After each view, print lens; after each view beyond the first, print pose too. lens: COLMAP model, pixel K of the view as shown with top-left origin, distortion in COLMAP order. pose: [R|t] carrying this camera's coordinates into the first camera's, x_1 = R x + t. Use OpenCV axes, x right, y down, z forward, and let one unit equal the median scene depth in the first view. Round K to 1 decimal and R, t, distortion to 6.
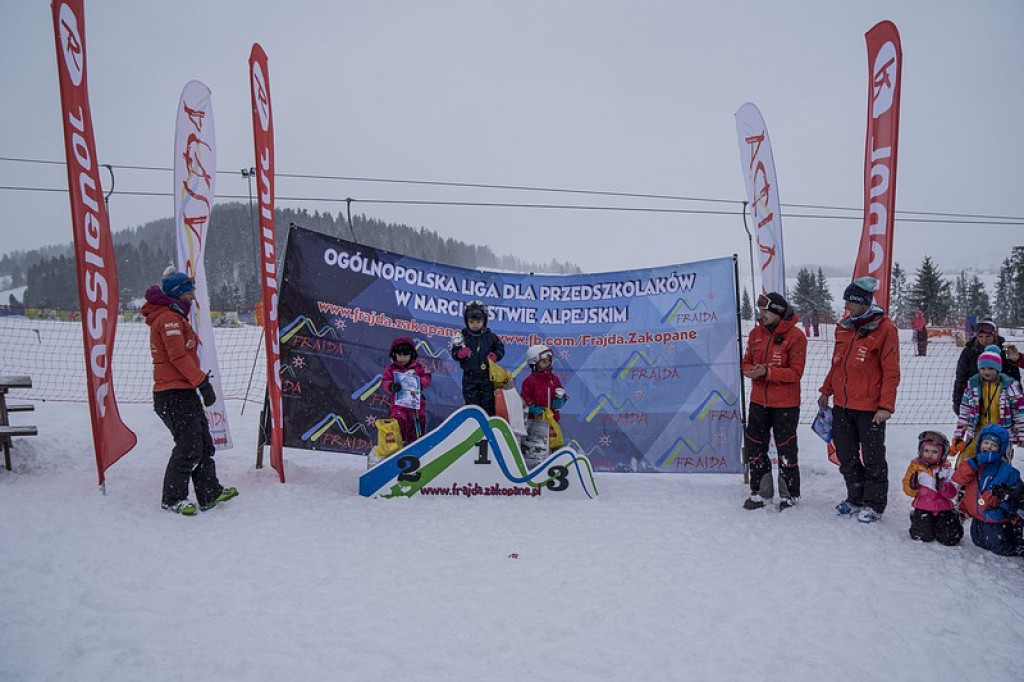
lens RADIAL K [[901.0, 0, 513.2], [0, 901.0, 336.3], [0, 0, 1]] dist [-0.122979, 0.002763]
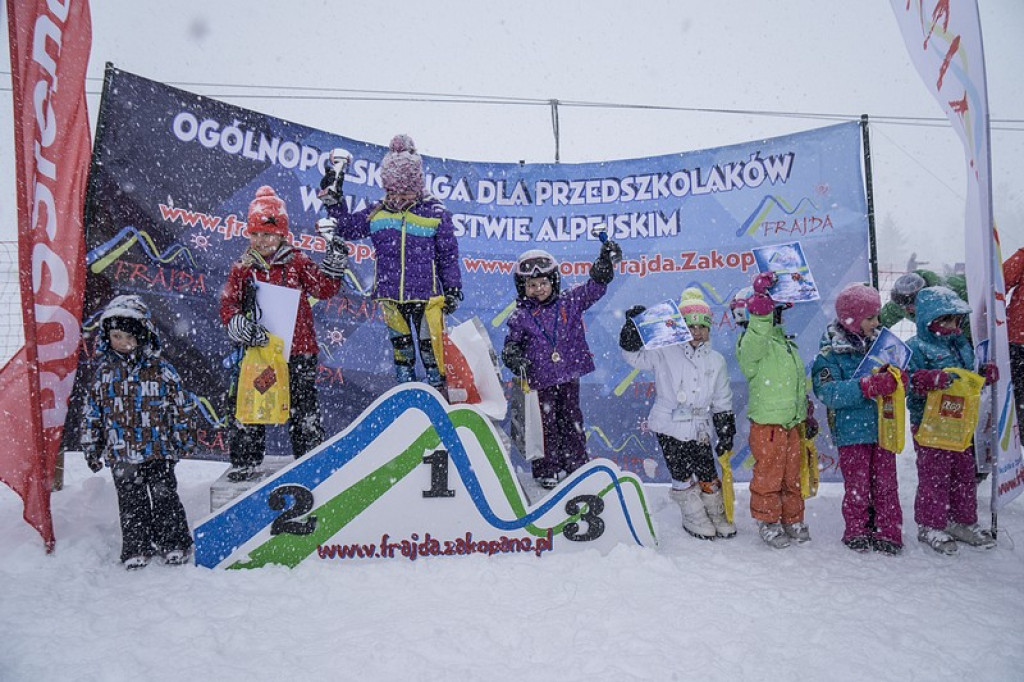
lens RADIAL K [[723.0, 0, 519.0], [0, 723.0, 339.1], [0, 0, 1]] dist [-0.117428, 0.003572]
pose [[0.999241, -0.012957, 0.036723, -0.002085], [0.010715, 0.998105, 0.060600, 0.024440], [-0.037438, -0.060160, 0.997486, 0.512616]]
